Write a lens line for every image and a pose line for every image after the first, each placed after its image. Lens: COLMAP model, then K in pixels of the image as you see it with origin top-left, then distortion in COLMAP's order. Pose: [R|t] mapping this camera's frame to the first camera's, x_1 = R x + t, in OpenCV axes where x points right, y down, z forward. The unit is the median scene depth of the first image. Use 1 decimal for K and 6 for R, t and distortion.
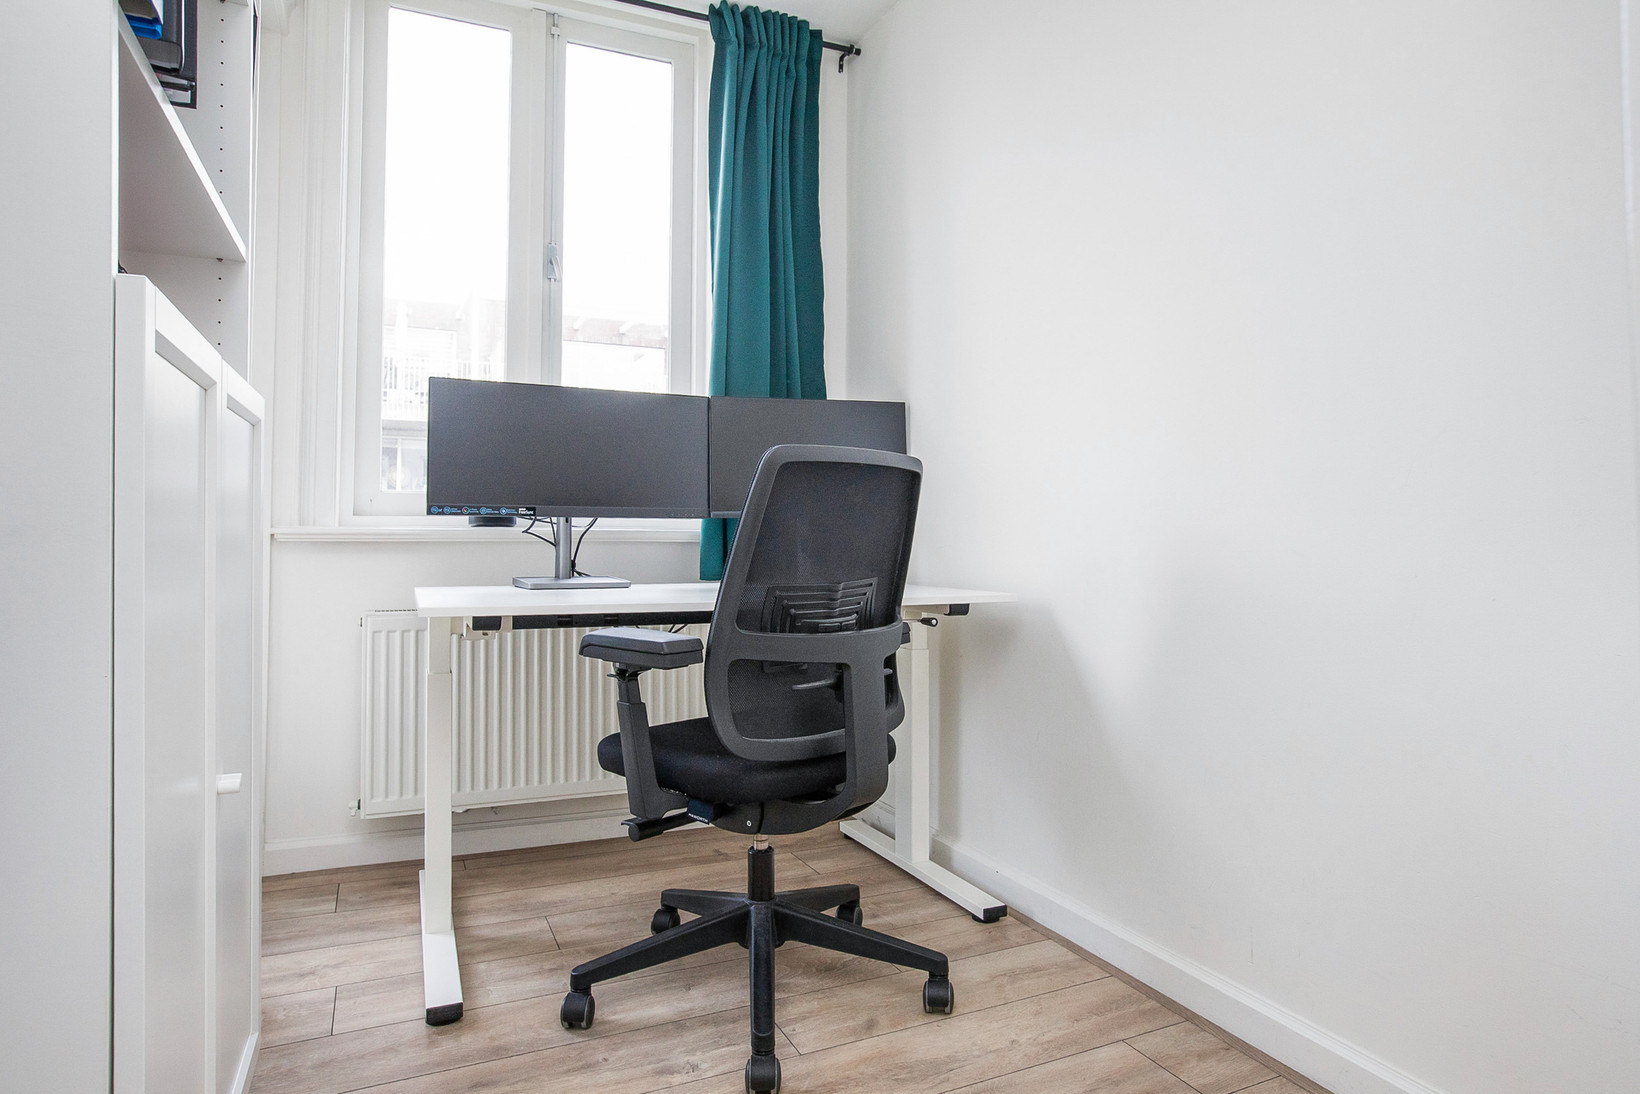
lens RADIAL K [[936.6, 0, 828.5], [0, 936.6, 521.9], [0, 0, 1]] dist [-0.063123, 0.055929]
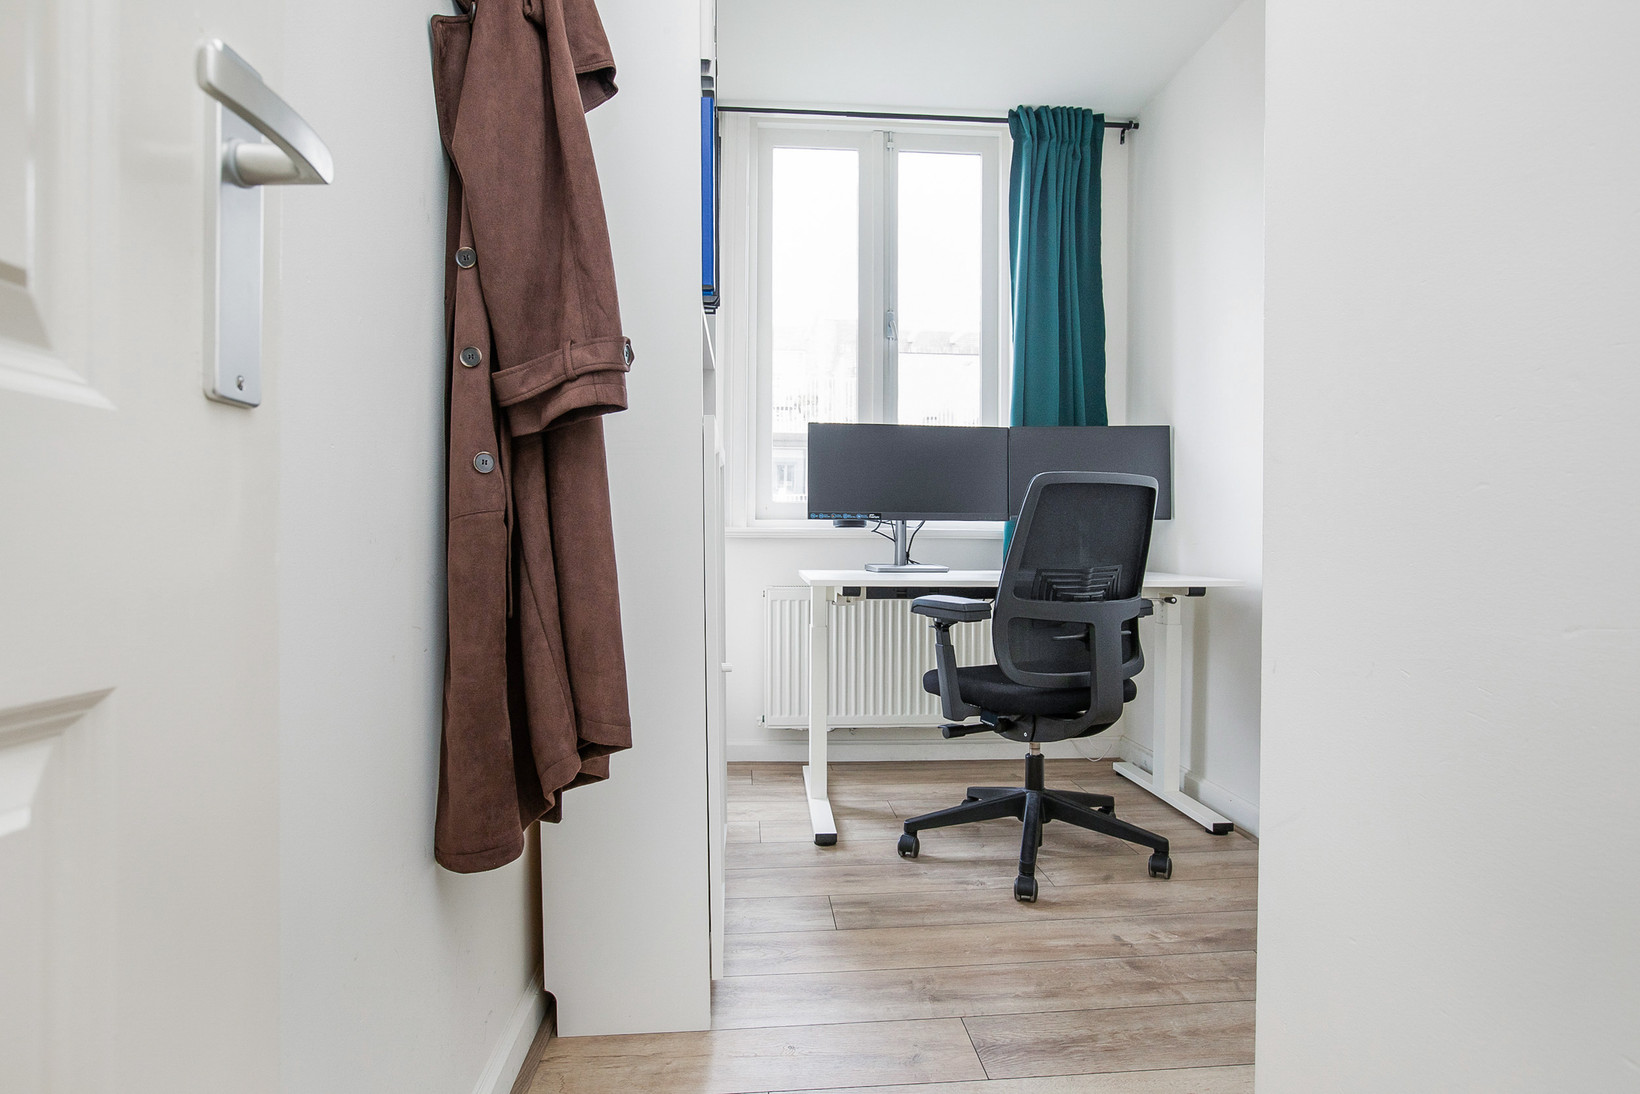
lens RADIAL K [[936.6, 0, 828.5], [0, 936.6, 521.9], [0, 0, 1]] dist [-0.063123, 0.055929]
pose [[0.938385, -0.002777, -0.345579, 0.108463], [0.003239, 0.999994, 0.000760, -0.004978], [0.345575, -0.001832, 0.938389, -0.386589]]
